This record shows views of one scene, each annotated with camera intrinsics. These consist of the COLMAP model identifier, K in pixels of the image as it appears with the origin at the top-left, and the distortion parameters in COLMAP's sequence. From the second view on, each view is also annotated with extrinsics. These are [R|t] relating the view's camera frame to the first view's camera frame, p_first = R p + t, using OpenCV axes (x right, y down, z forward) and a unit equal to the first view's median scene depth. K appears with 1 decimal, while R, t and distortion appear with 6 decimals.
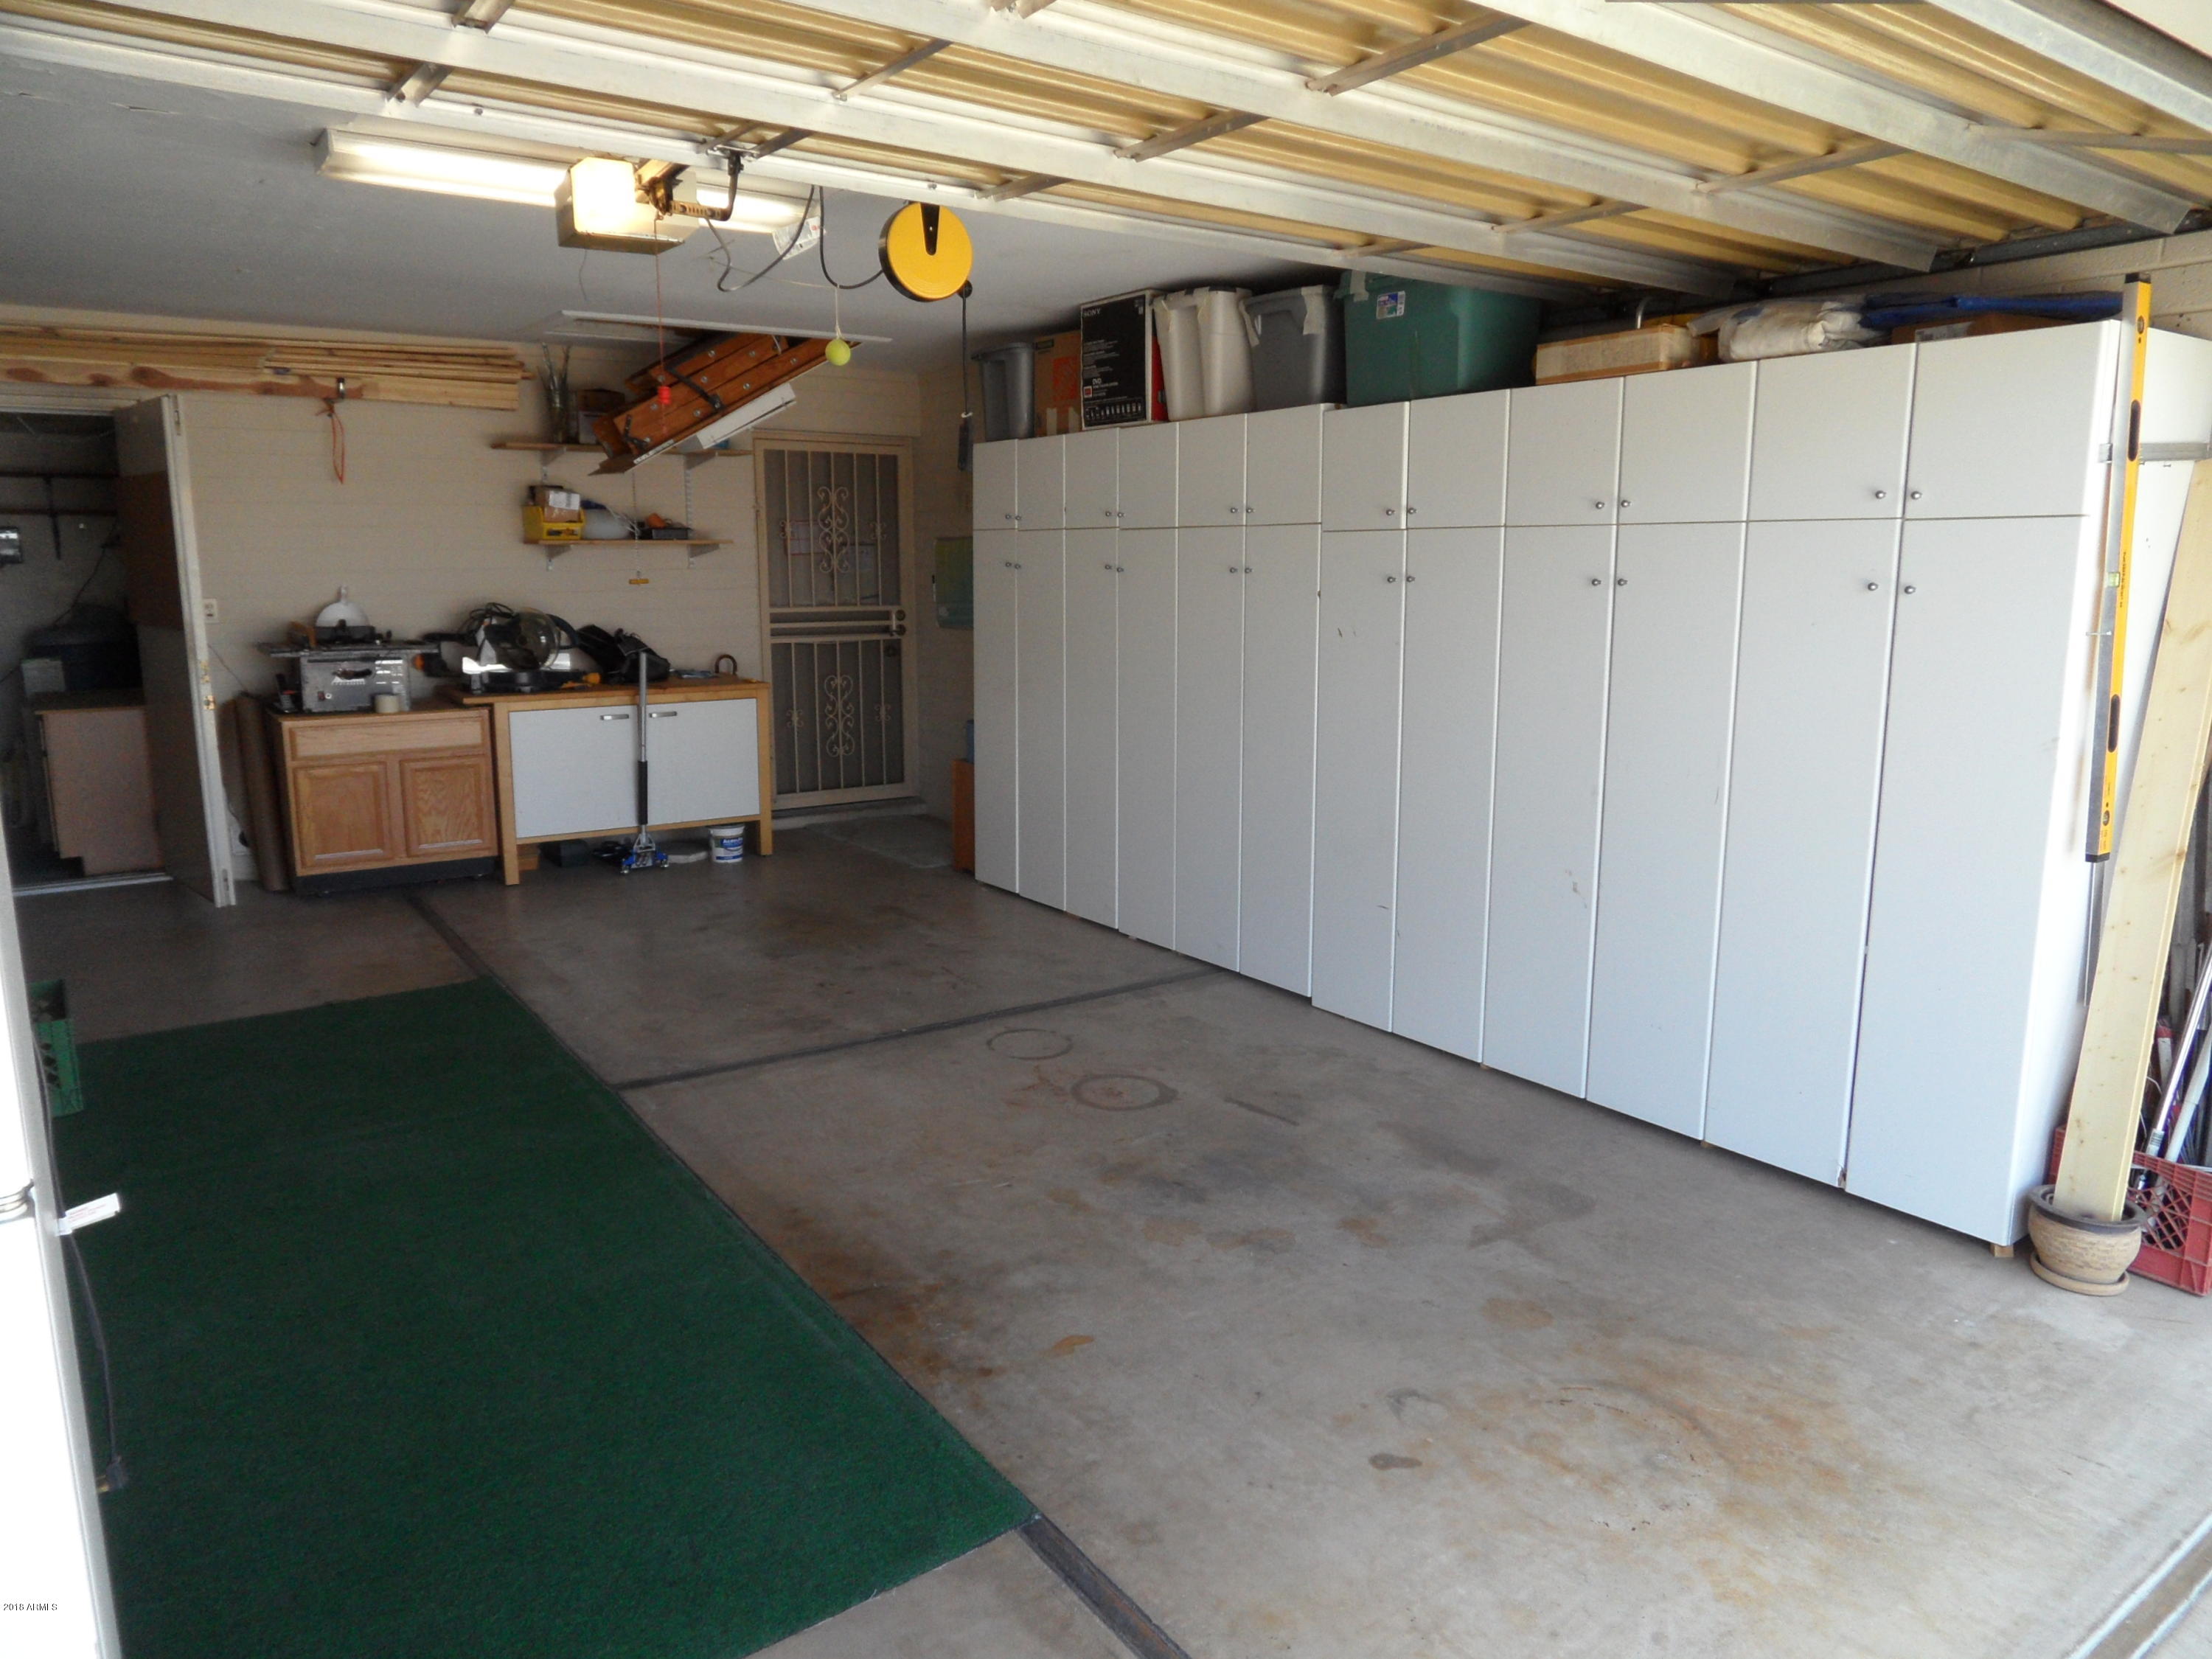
lens RADIAL K [[1429.5, 0, 1117.2], [0, 1429.5, 820.8], [0, 0, 1]] dist [-0.058089, 0.024625]
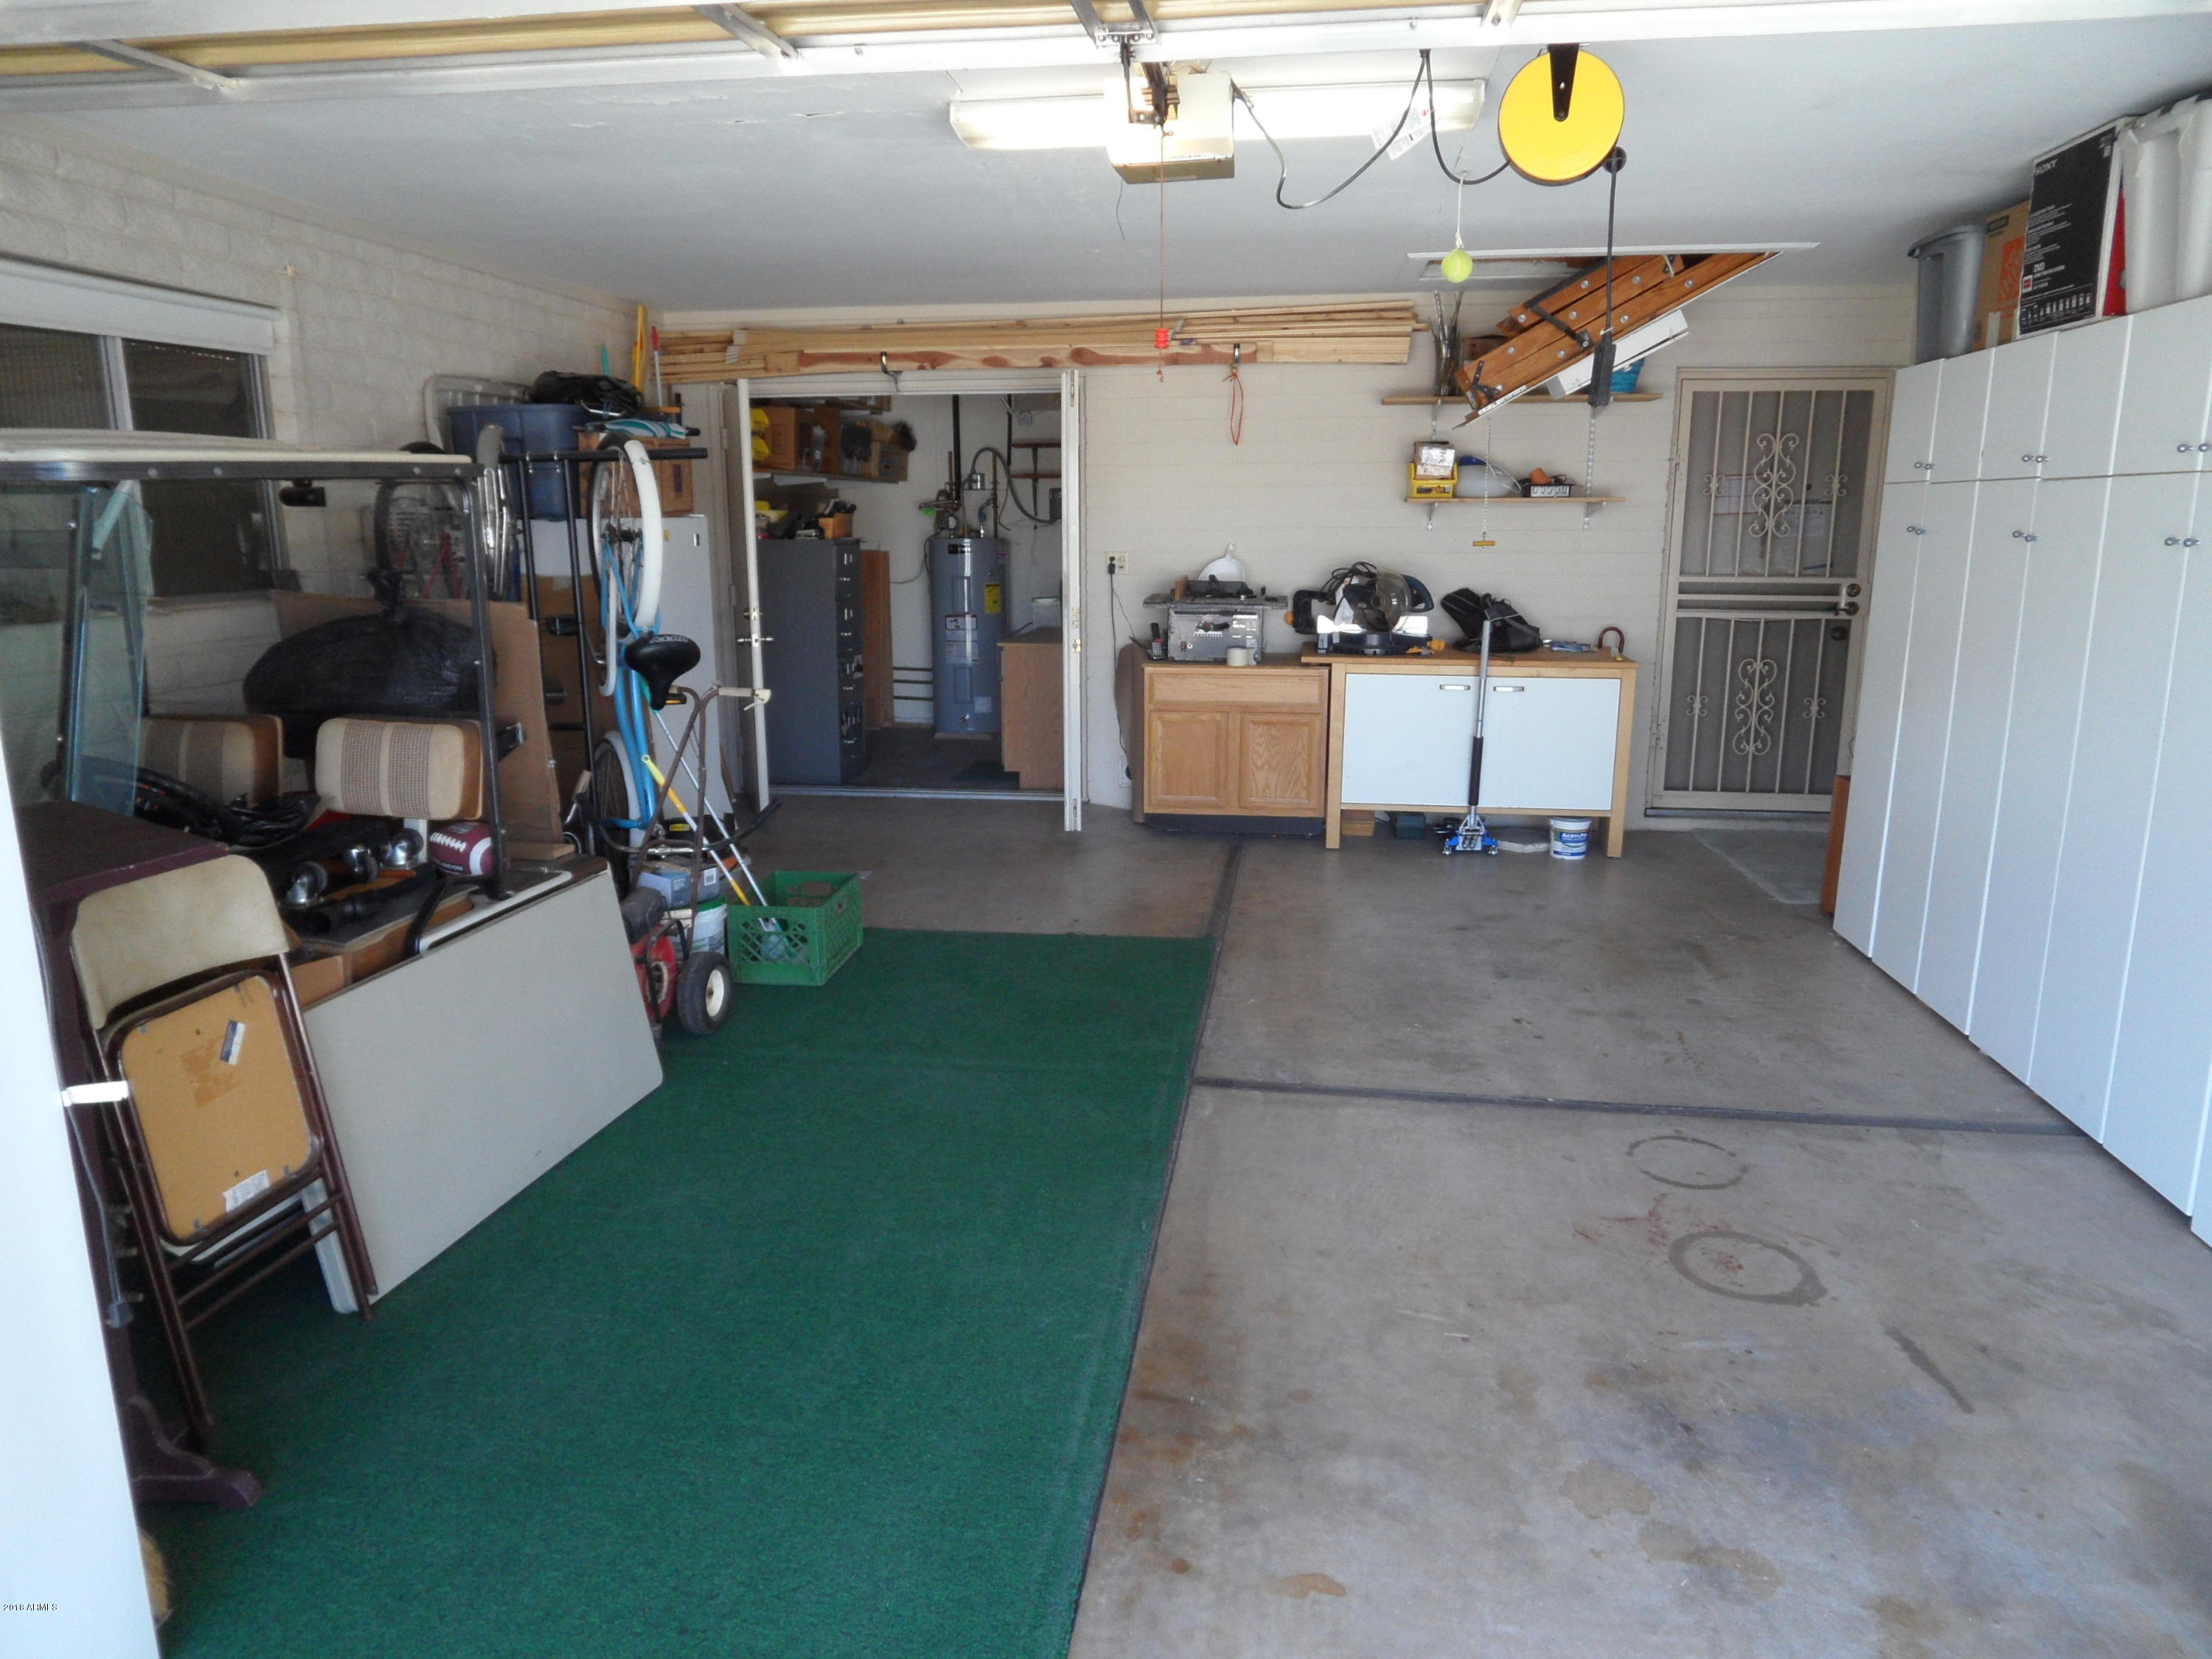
lens RADIAL K [[1429.5, 0, 1099.6], [0, 1429.5, 835.5], [0, 0, 1]] dist [-0.058089, 0.024625]
pose [[0.712493, 0.145907, -0.686342, 0.164257], [-0.119251, 0.989091, 0.086472, -0.034833], [0.691472, 0.020237, 0.722120, 0.184372]]
